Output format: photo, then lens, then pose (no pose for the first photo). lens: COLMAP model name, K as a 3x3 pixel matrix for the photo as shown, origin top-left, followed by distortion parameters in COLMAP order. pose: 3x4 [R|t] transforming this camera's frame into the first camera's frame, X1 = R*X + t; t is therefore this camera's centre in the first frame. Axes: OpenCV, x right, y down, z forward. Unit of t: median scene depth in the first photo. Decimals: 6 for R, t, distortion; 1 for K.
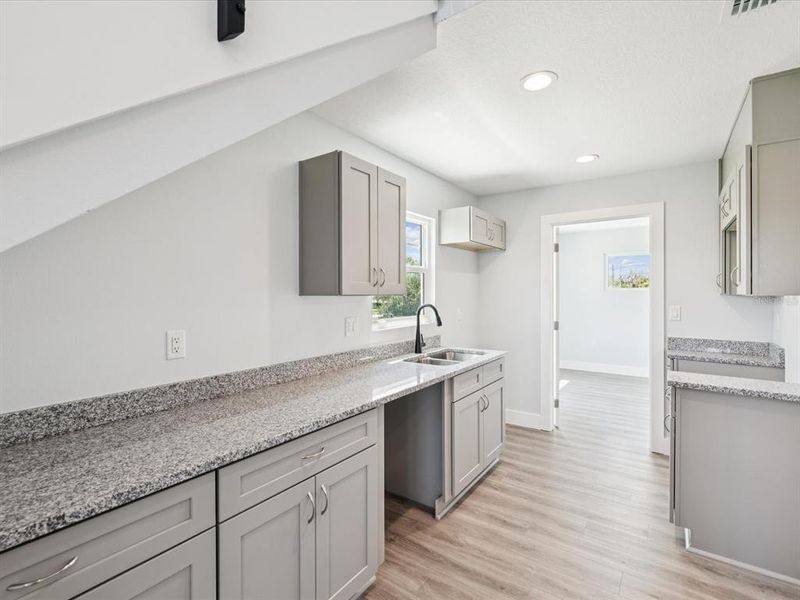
lens RADIAL K [[380.0, 0, 400.0], [0, 380.0, 300.0], [0, 0, 1]] dist [-0.000988, 0.006591]
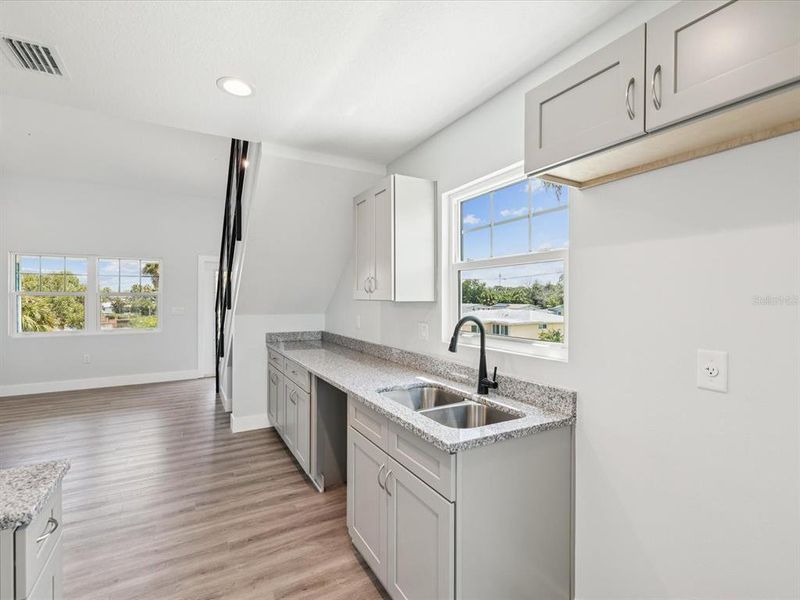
lens RADIAL K [[380.0, 0, 400.0], [0, 380.0, 300.0], [0, 0, 1]] dist [-0.000988, 0.006591]
pose [[-0.430305, 0.010735, -0.902620, 0.764555], [-0.010295, 0.999806, 0.016798, -0.028957], [0.902625, 0.016520, -0.430111, 1.286940]]
